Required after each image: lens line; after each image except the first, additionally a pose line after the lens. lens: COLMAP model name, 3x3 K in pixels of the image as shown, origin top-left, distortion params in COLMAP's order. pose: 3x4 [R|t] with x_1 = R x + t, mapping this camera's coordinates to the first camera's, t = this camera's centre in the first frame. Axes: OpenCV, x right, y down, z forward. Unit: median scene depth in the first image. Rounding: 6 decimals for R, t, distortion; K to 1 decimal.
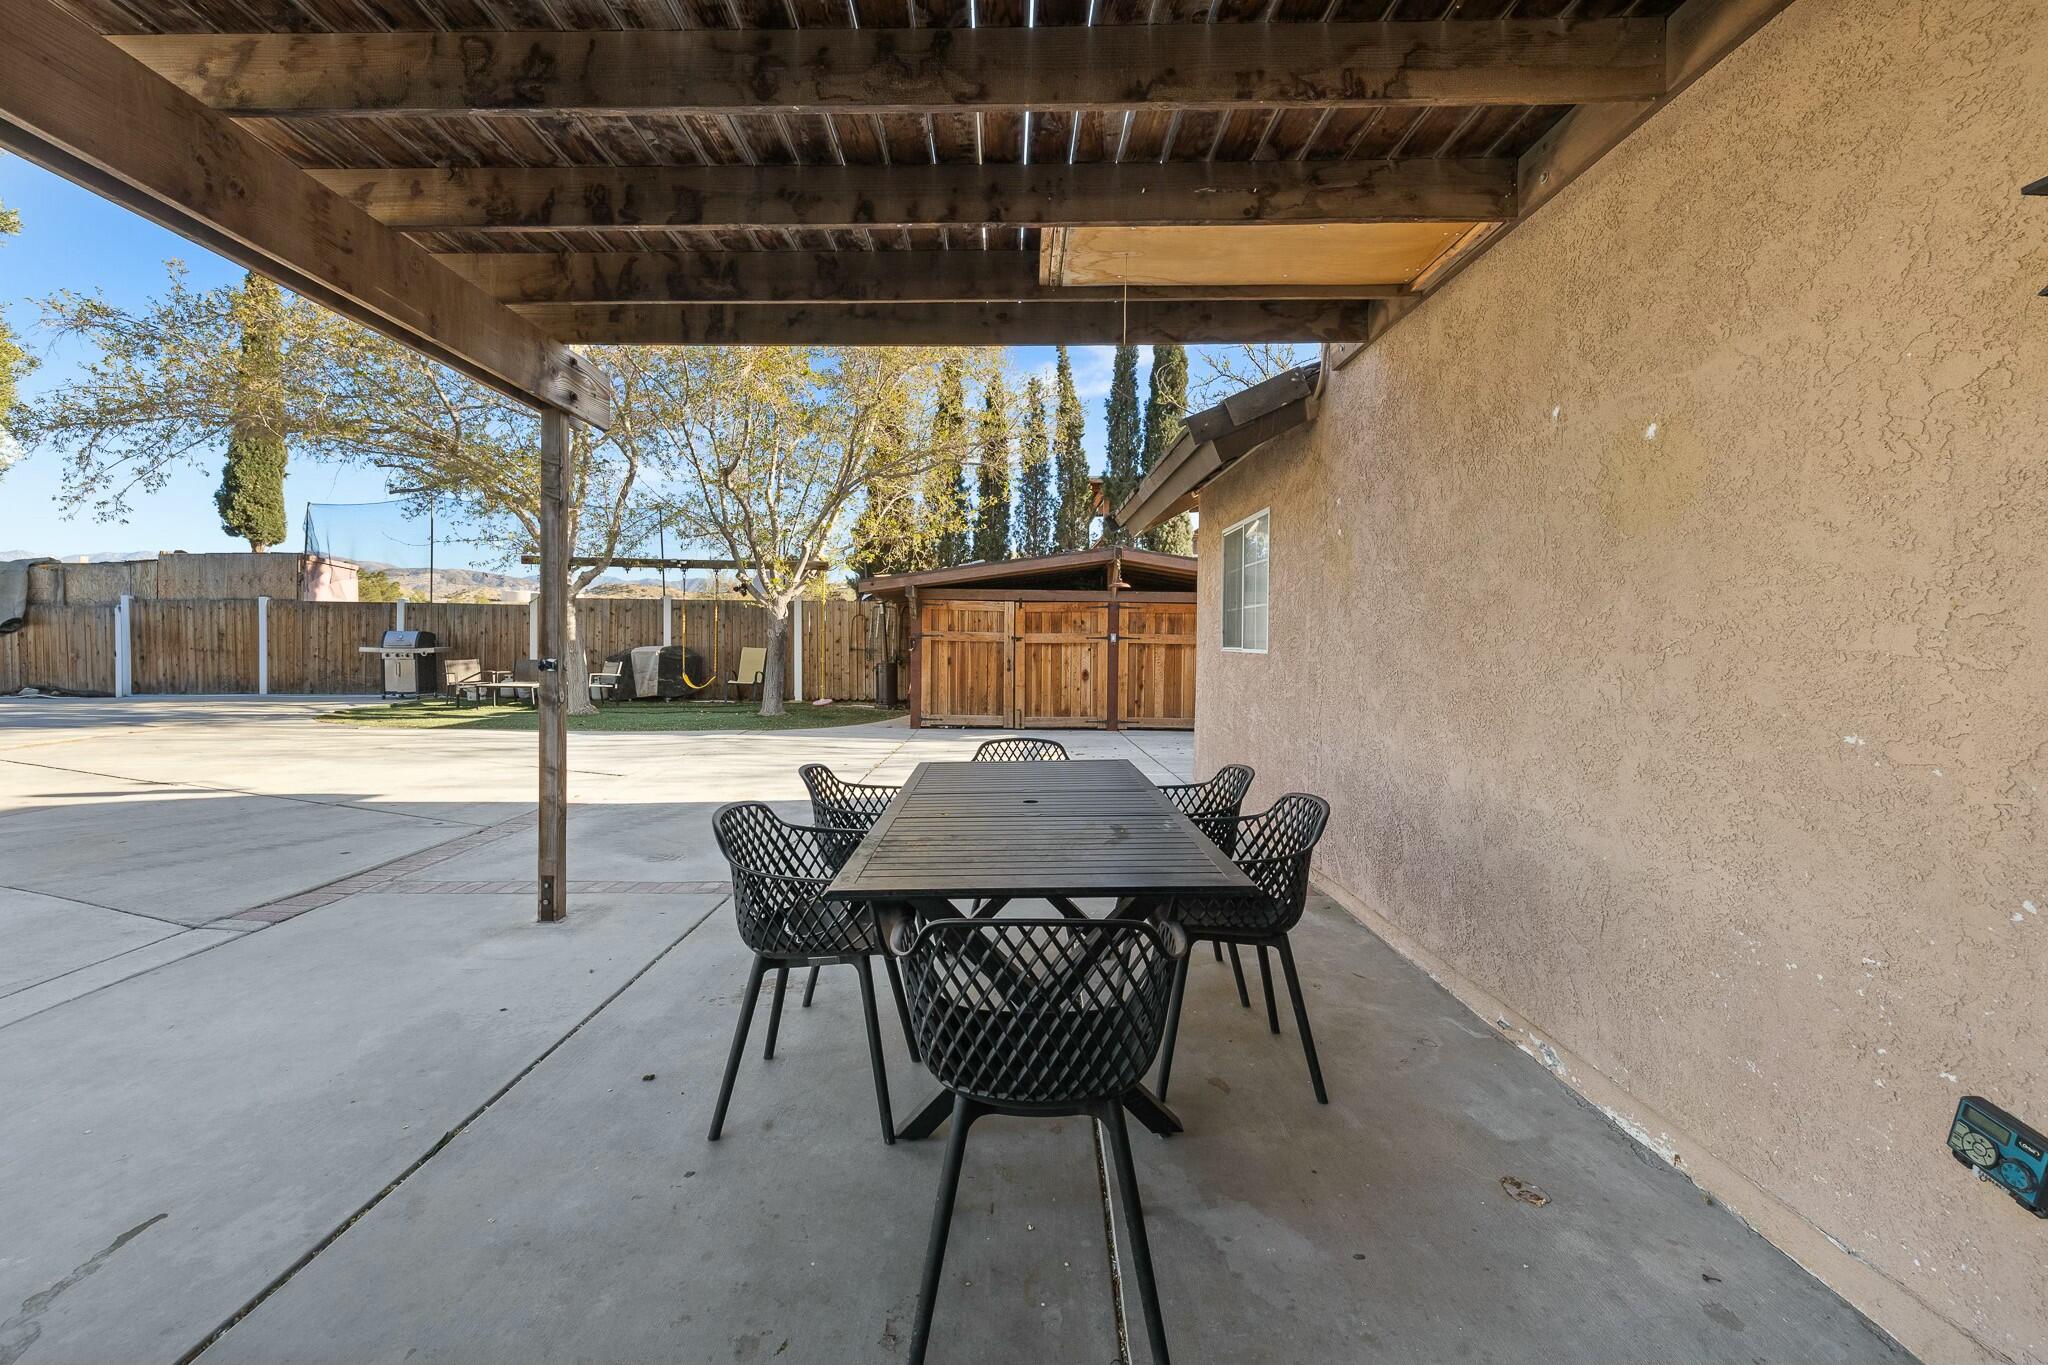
lens RADIAL K [[954.3, 0, 1024.0], [0, 954.3, 682.5], [0, 0, 1]] dist [-0.001043, 0.000016]
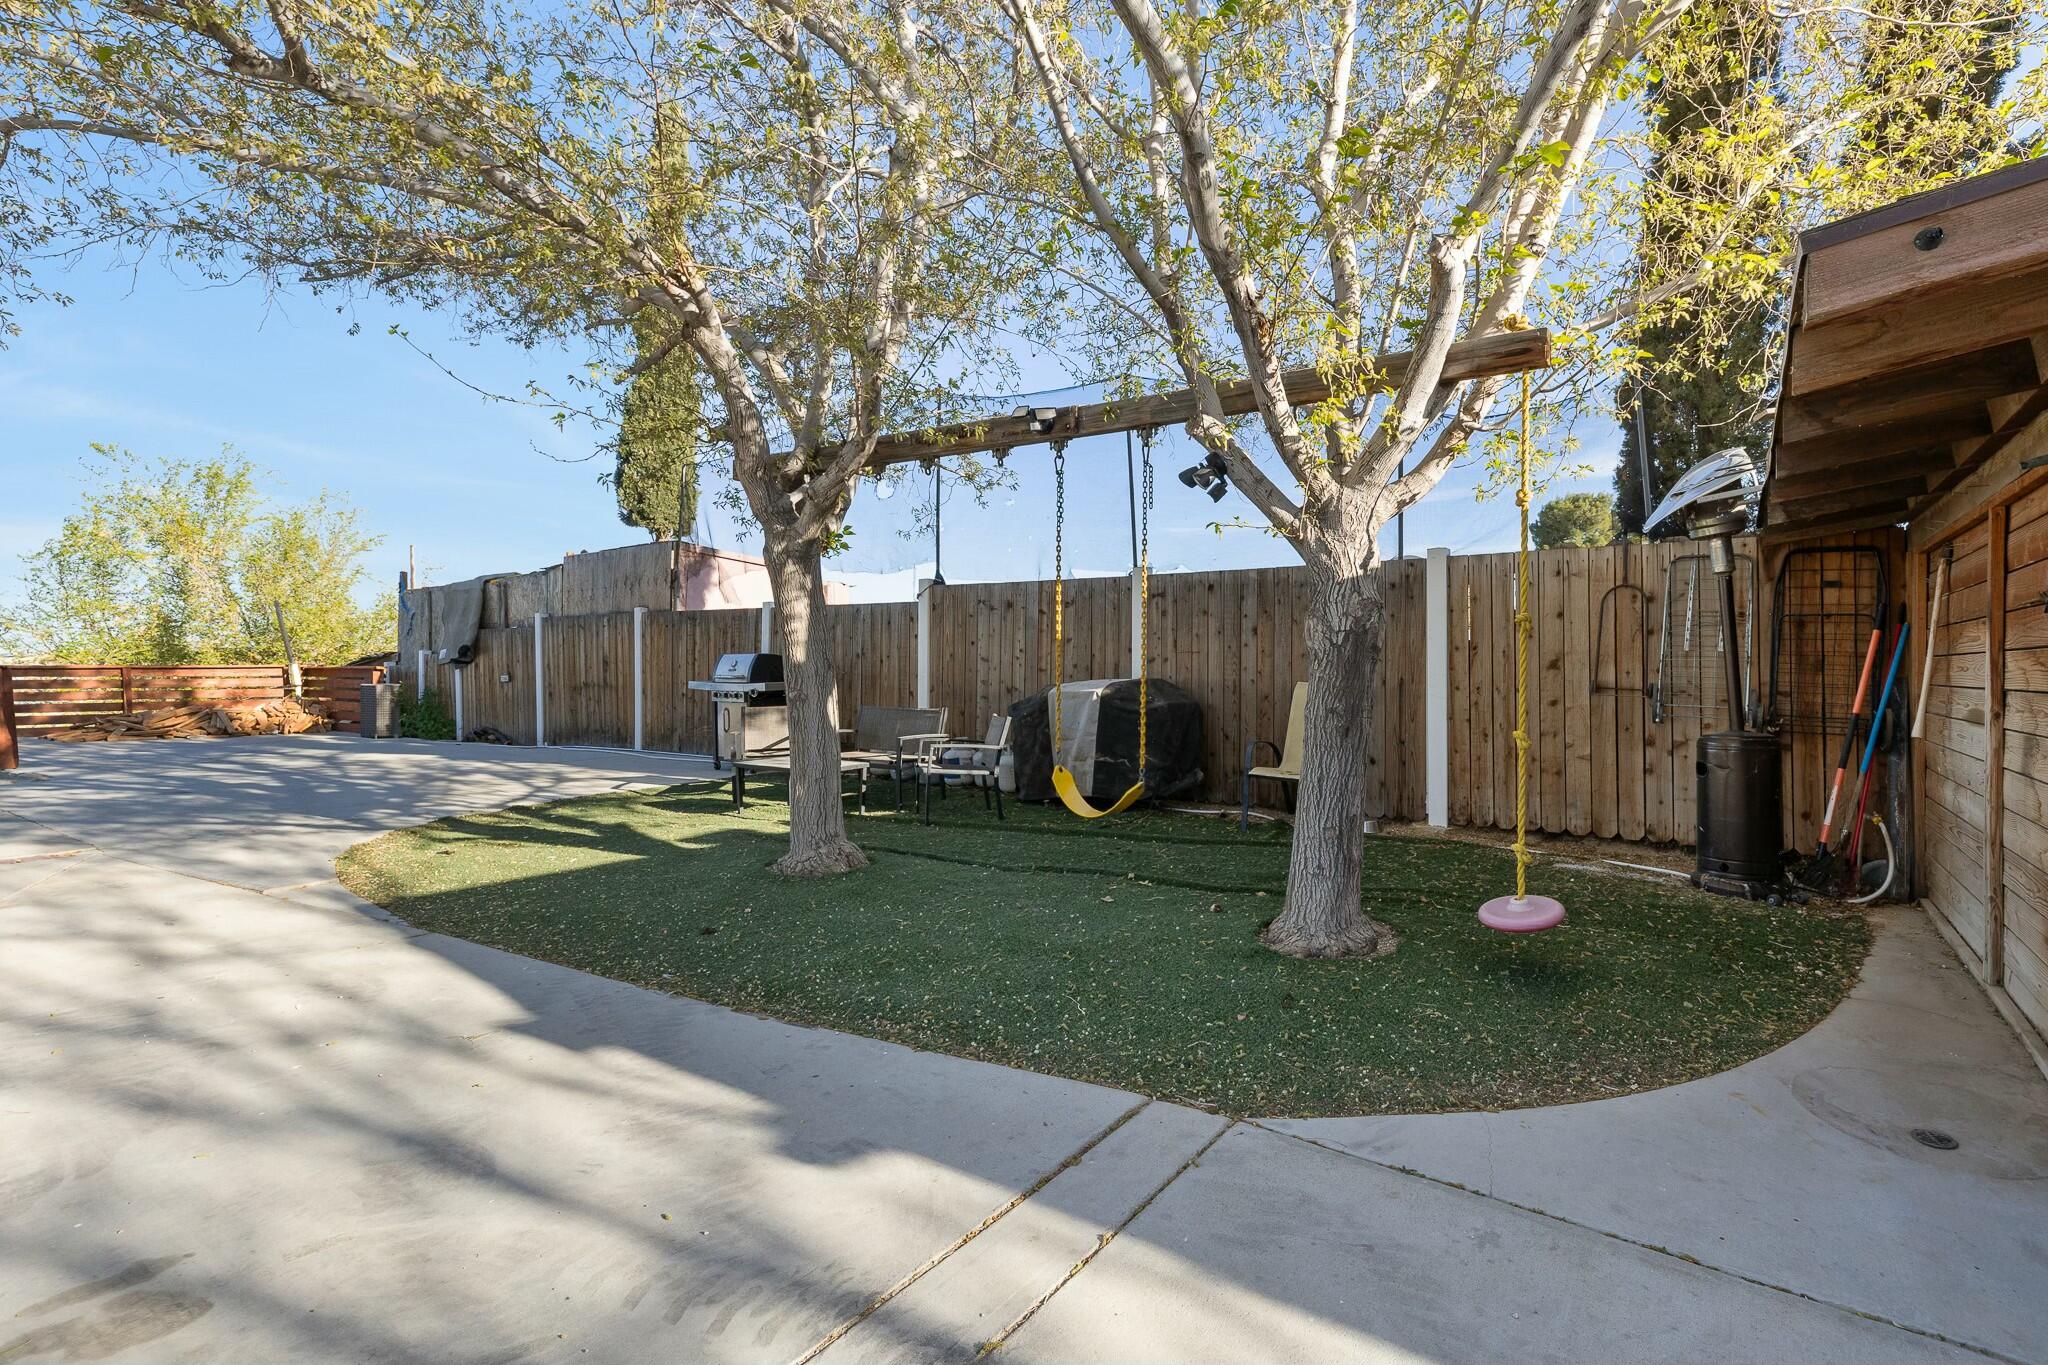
lens RADIAL K [[957.0, 0, 1091.9], [0, 957.0, 677.5], [0, 0, 1]] dist [-0.003509, 0.000570]
pose [[0.824165, -0.001481, -0.566348, -0.172574], [-0.019392, 0.999336, -0.030833, -0.031018], [0.566018, 0.036394, 0.823589, 0.780169]]
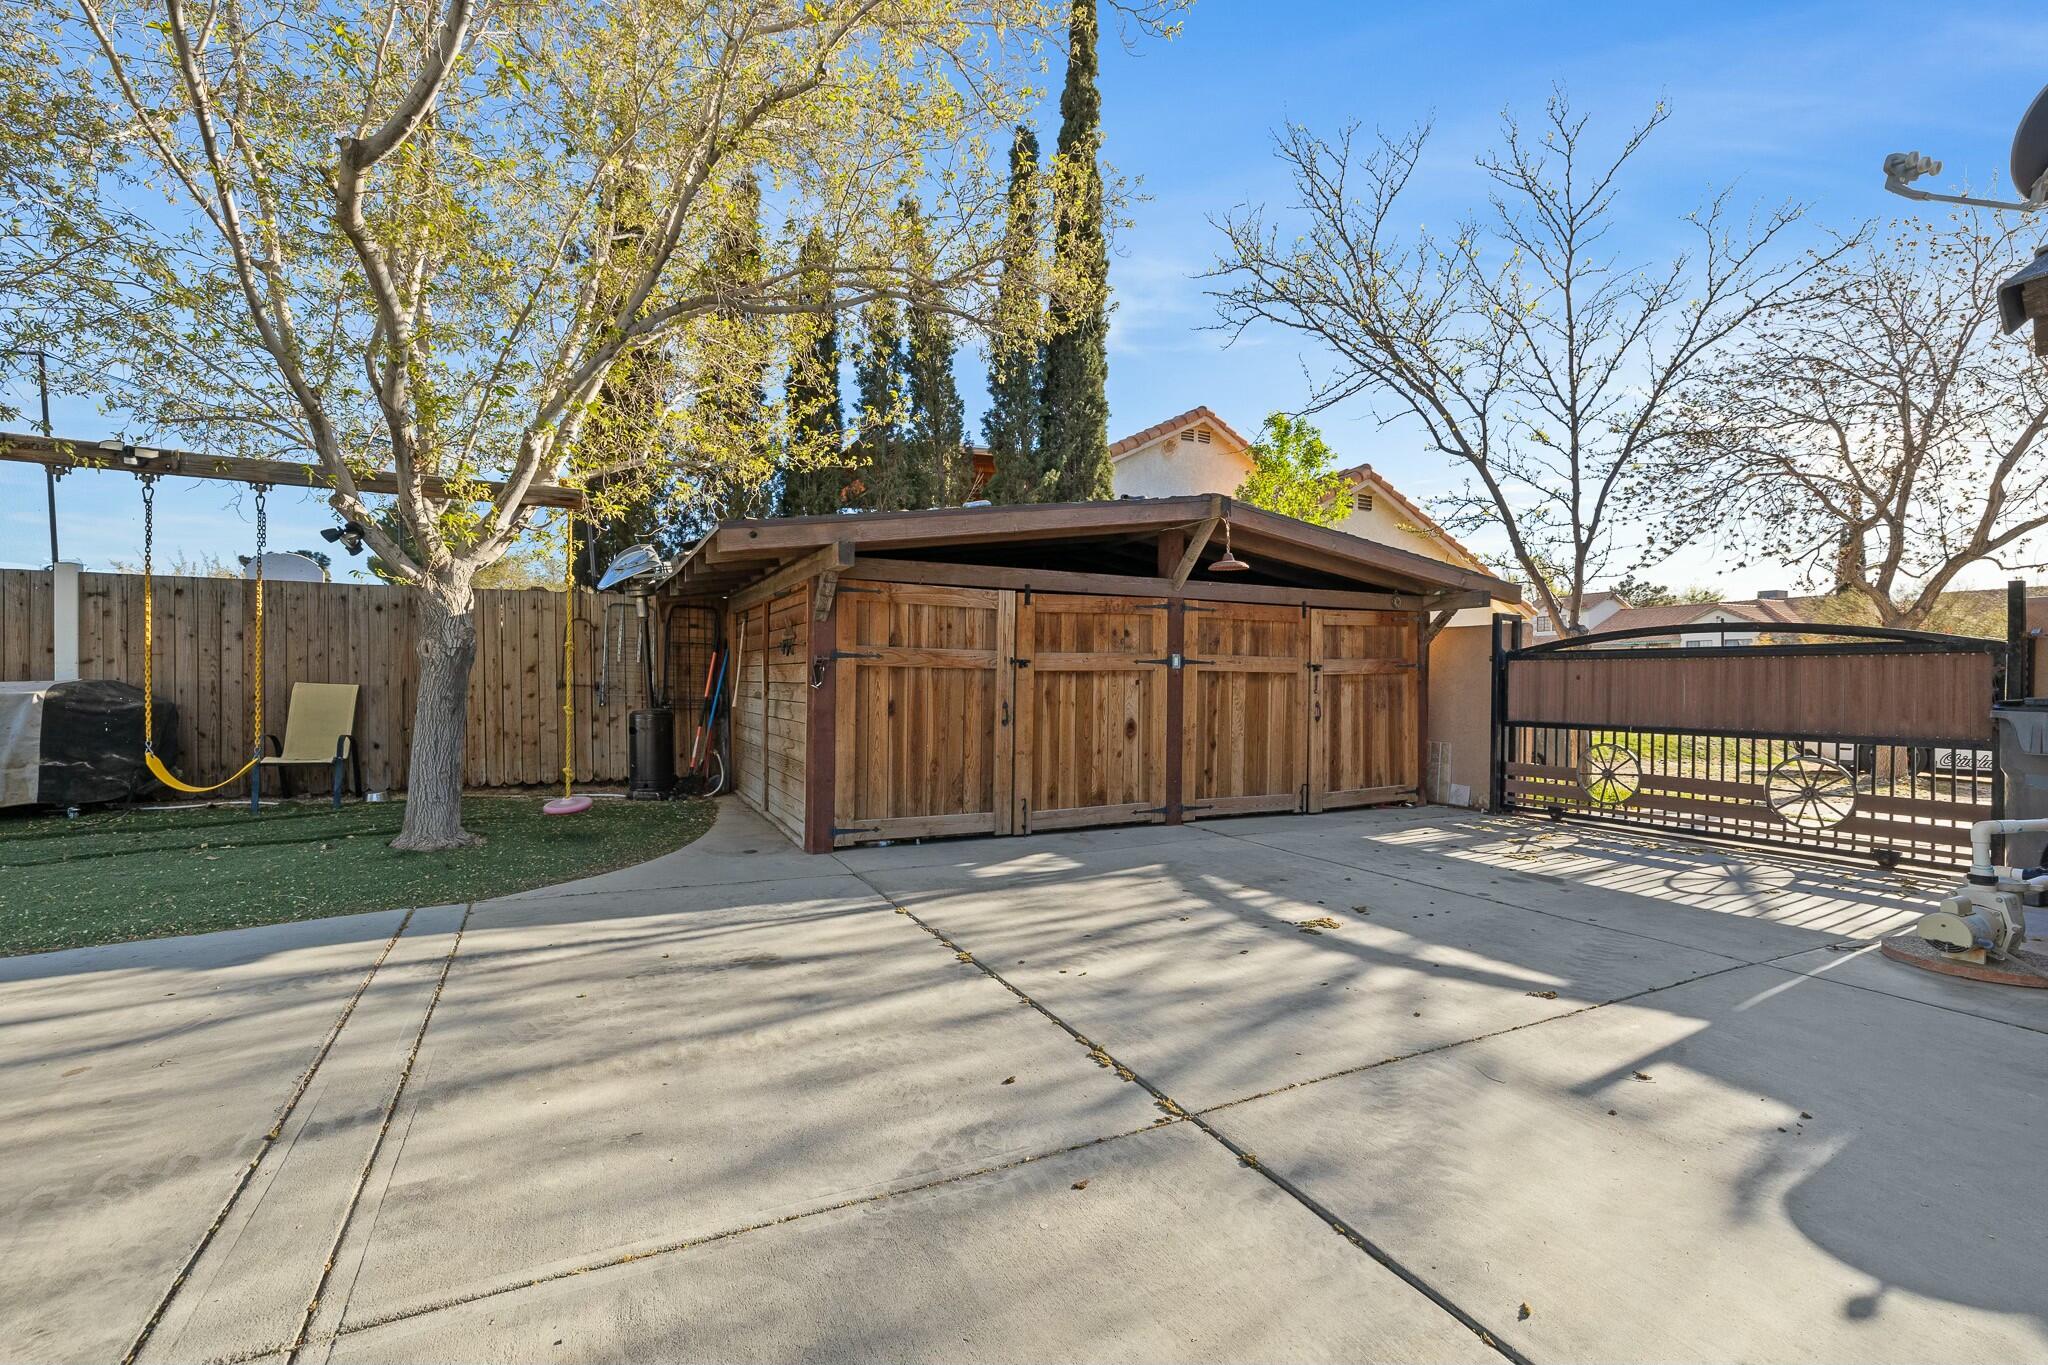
lens RADIAL K [[957.0, 0, 1091.9], [0, 957.0, 677.5], [0, 0, 1]] dist [-0.003509, 0.000570]
pose [[0.879636, -0.004003, 0.475631, -0.220422], [0.022598, 0.999187, -0.033383, -0.019195], [-0.475111, 0.040113, 0.879011, 0.519044]]
